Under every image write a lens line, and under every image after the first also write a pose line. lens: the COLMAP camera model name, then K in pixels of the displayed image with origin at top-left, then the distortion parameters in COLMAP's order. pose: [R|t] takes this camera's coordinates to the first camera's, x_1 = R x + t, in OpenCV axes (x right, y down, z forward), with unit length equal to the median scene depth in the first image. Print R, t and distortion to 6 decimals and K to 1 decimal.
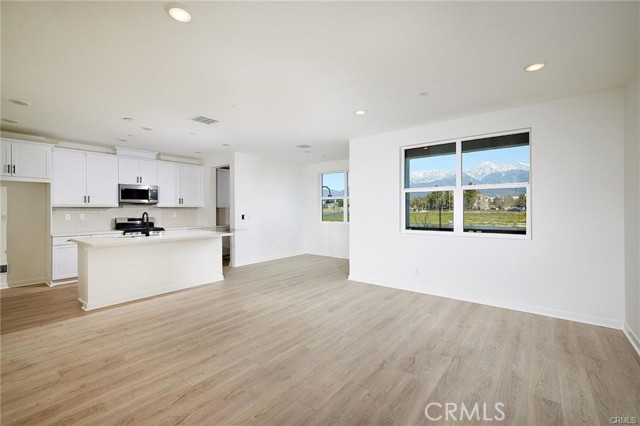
lens RADIAL K [[278.3, 0, 312.4], [0, 278.3, 211.1], [0, 0, 1]] dist [0.000935, 0.000250]
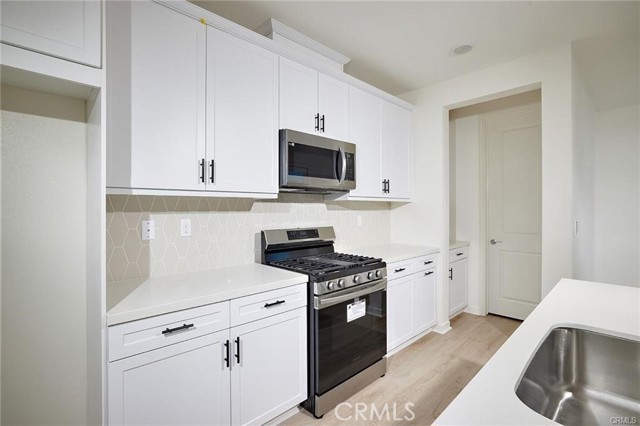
lens RADIAL K [[302.7, 0, 312.4], [0, 302.7, 212.0], [0, 0, 1]] dist [-0.038893, -0.000066]
pose [[0.992909, 0.005035, -0.118770, -0.589166], [-0.004433, 0.999976, 0.005325, -0.001082], [0.118794, -0.004761, 0.992908, 0.620132]]
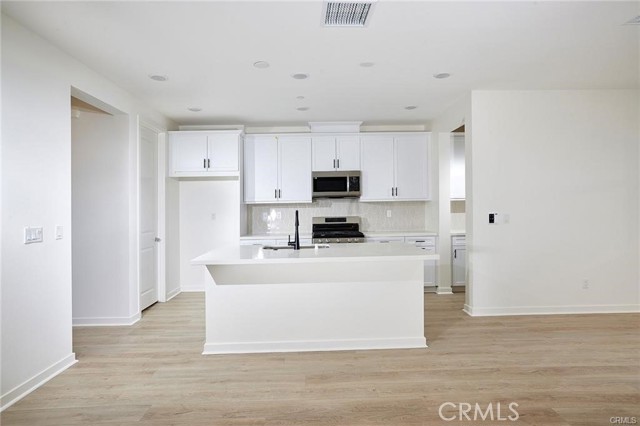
lens RADIAL K [[347.3, 0, 320.0], [0, 347.3, 213.0], [0, 0, 1]] dist [-0.001063, 0.000257]
pose [[0.647739, 0.003344, -0.761855, 0.025719], [0.008718, 0.999892, 0.011801, 0.001761], [0.761812, -0.014286, 0.647640, 0.396445]]
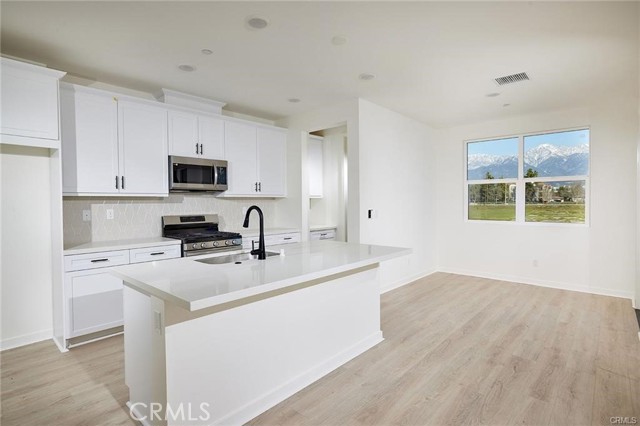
lens RADIAL K [[327.7, 0, 310.3], [0, 327.7, 213.7], [0, 0, 1]] dist [-0.019173, 0.000197]
pose [[0.997880, -0.000161, -0.065086, -0.353924], [0.002044, 0.999581, 0.028868, 0.000993], [0.065054, -0.028940, 0.997462, 0.346187]]
